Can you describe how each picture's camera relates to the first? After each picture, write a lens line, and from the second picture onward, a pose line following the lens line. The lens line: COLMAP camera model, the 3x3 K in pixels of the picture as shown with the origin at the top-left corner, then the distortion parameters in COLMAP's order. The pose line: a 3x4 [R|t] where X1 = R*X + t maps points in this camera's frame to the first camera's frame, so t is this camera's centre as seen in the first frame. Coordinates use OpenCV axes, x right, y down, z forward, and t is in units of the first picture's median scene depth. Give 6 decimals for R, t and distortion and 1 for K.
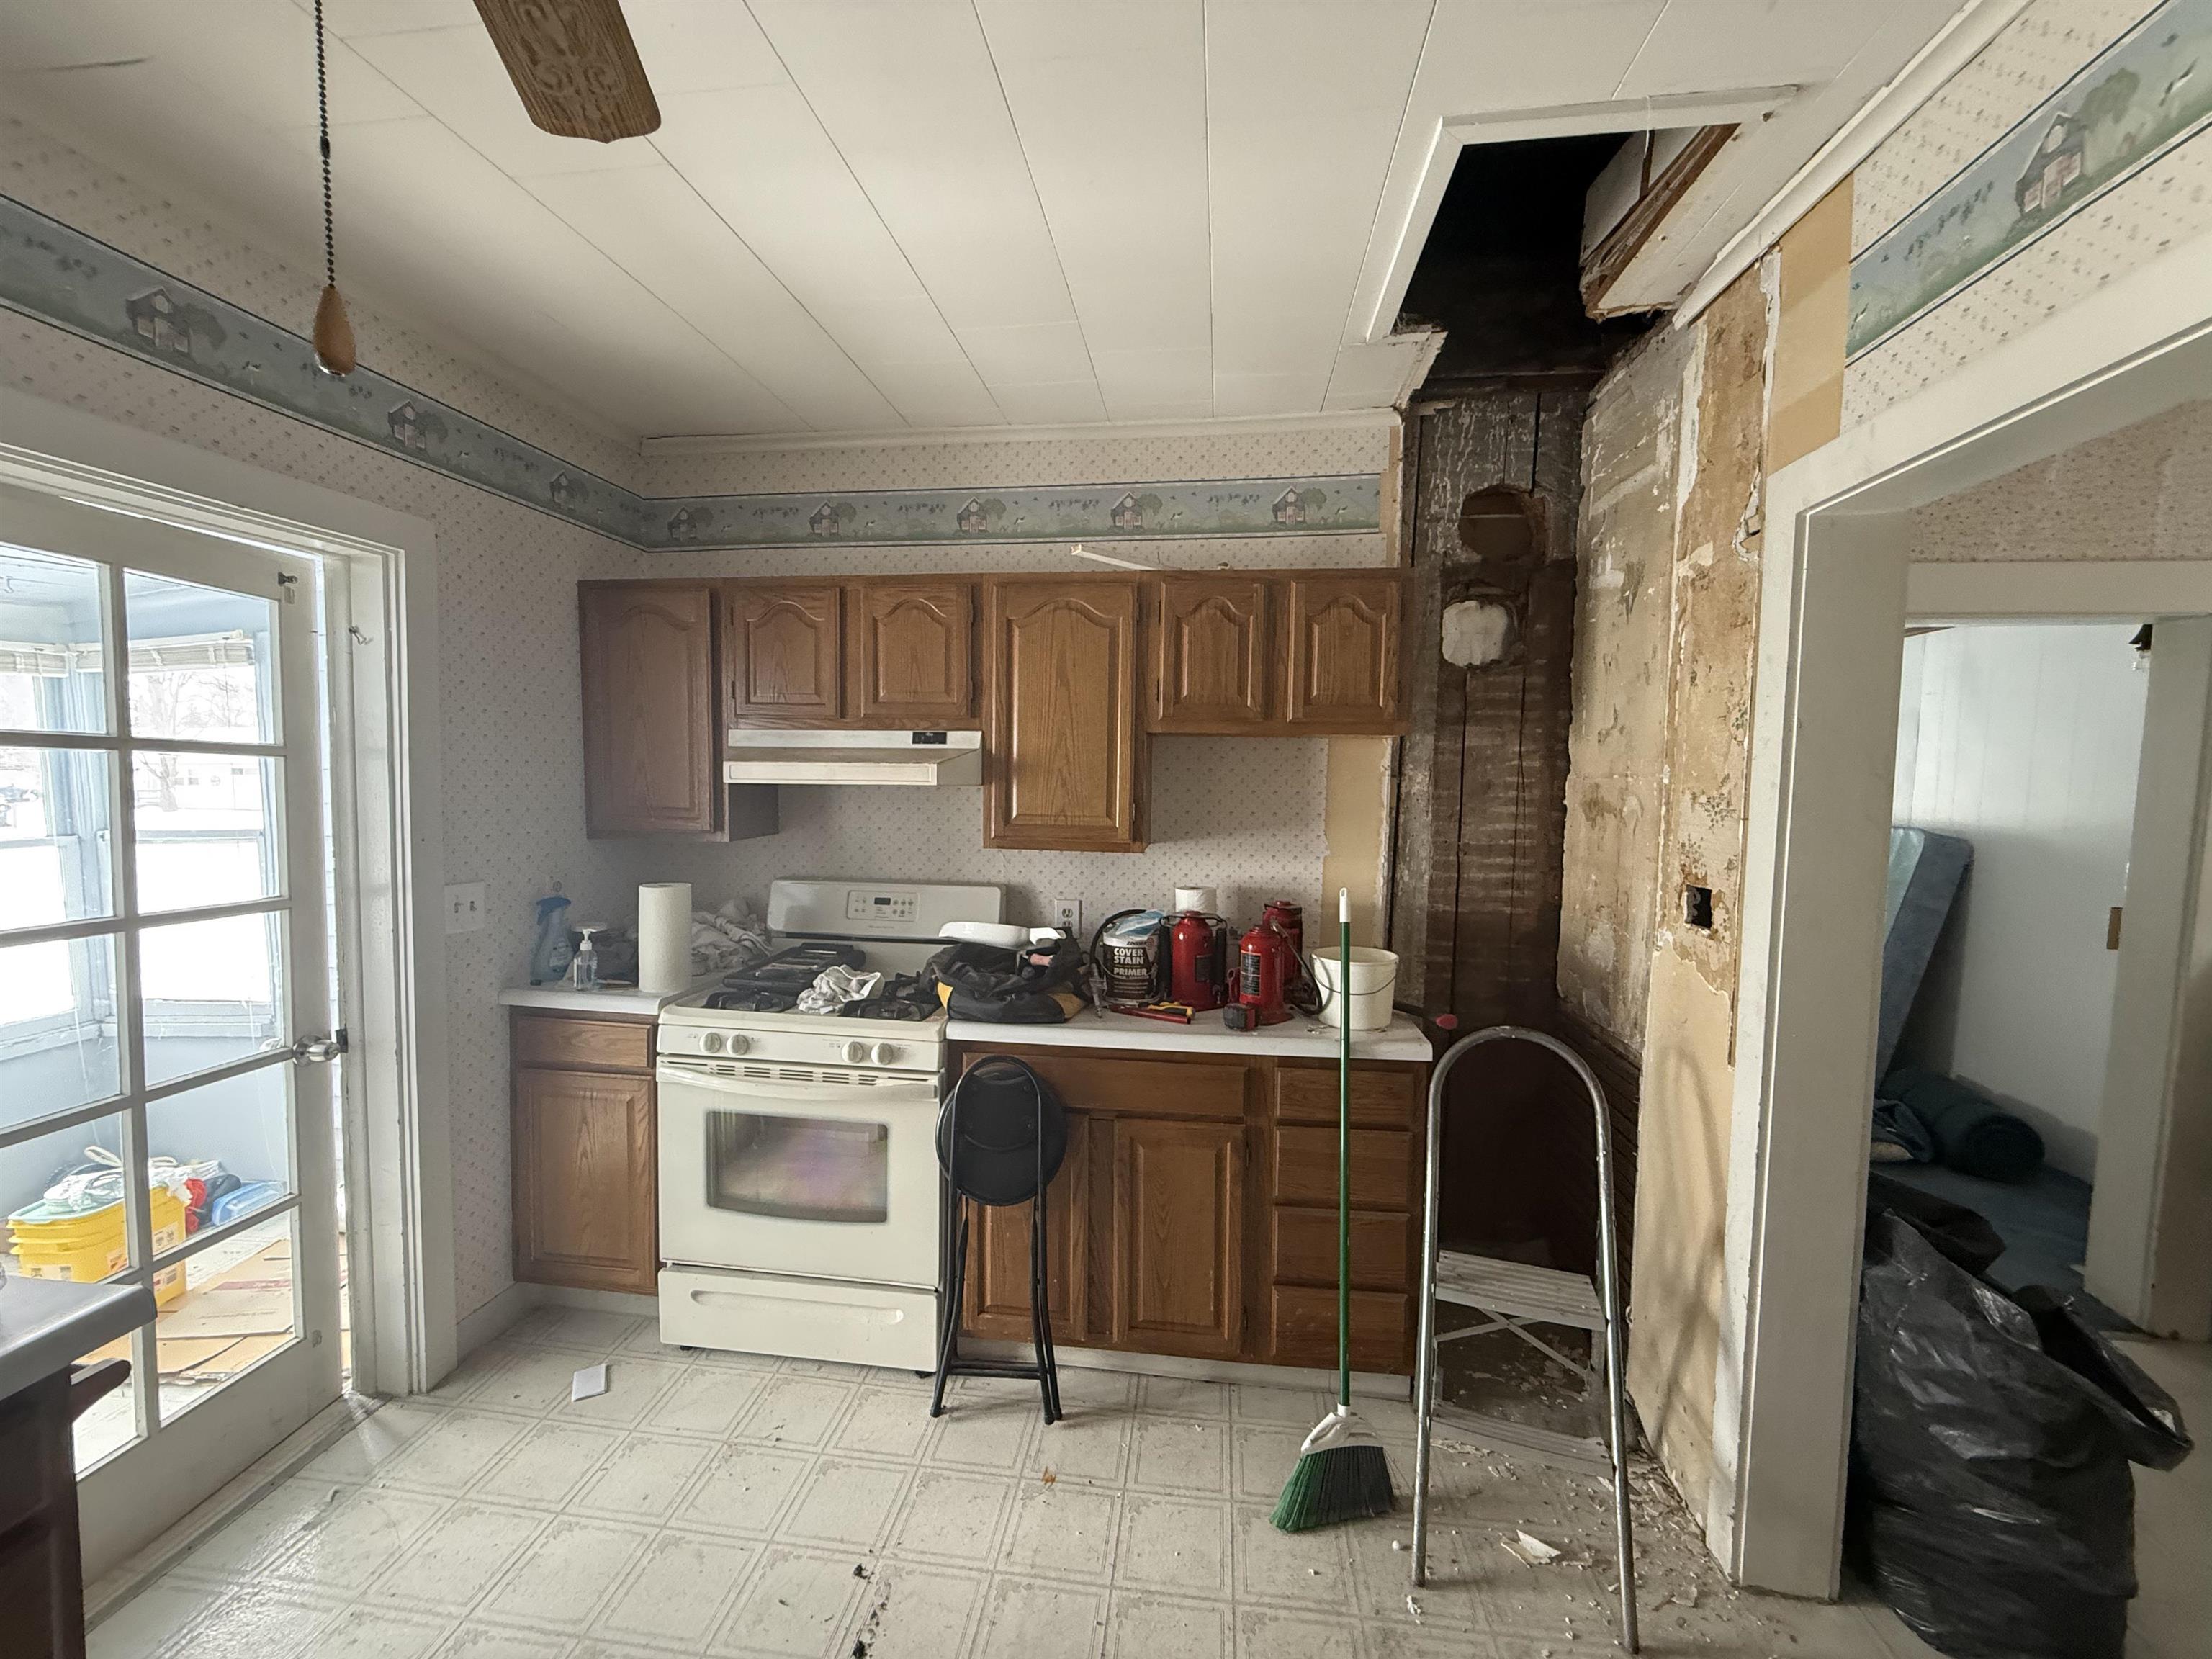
lens RADIAL K [[877.1, 0, 1105.3], [0, 877.1, 831.1], [0, 0, 1]] dist [-0.006352, 0.000321]
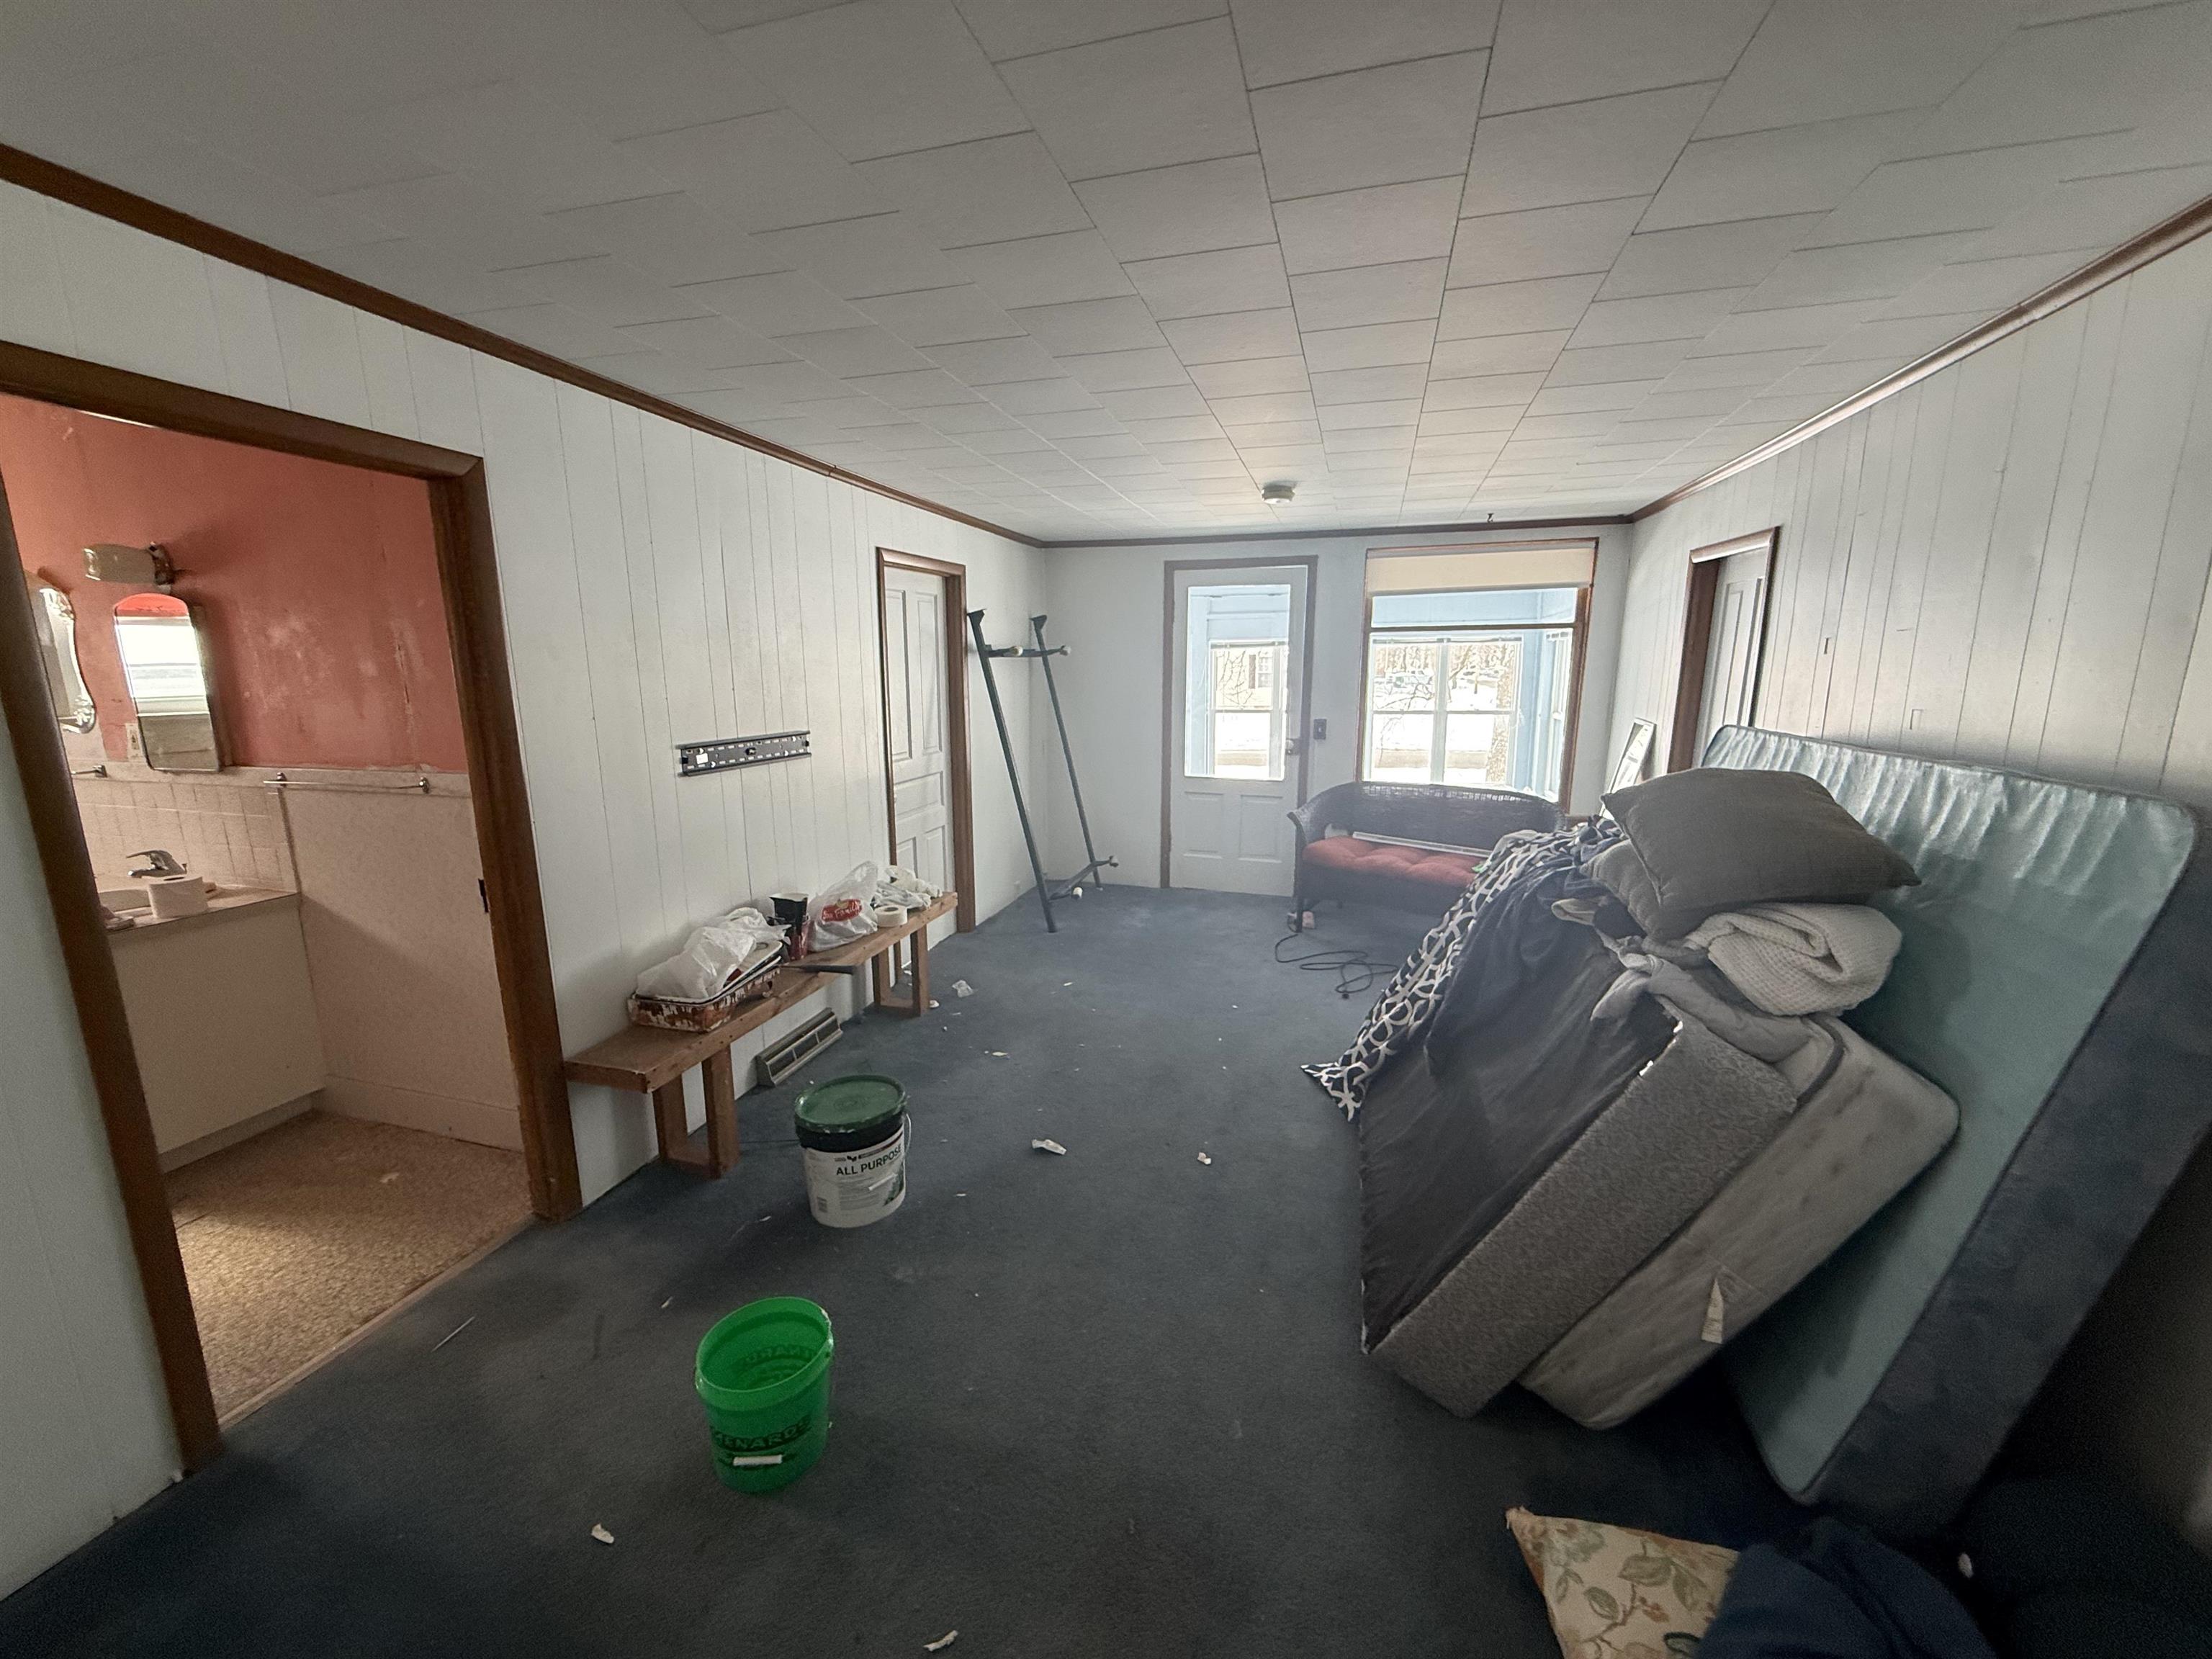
lens RADIAL K [[877.1, 0, 1104.8], [0, 877.1, 837.1], [0, 0, 1]] dist [-0.006352, 0.000321]
pose [[0.987595, 0.005696, -0.156918, 0.591383], [0.012646, 0.993210, 0.115644, -0.032434], [0.156511, -0.116194, 0.980818, 0.622184]]
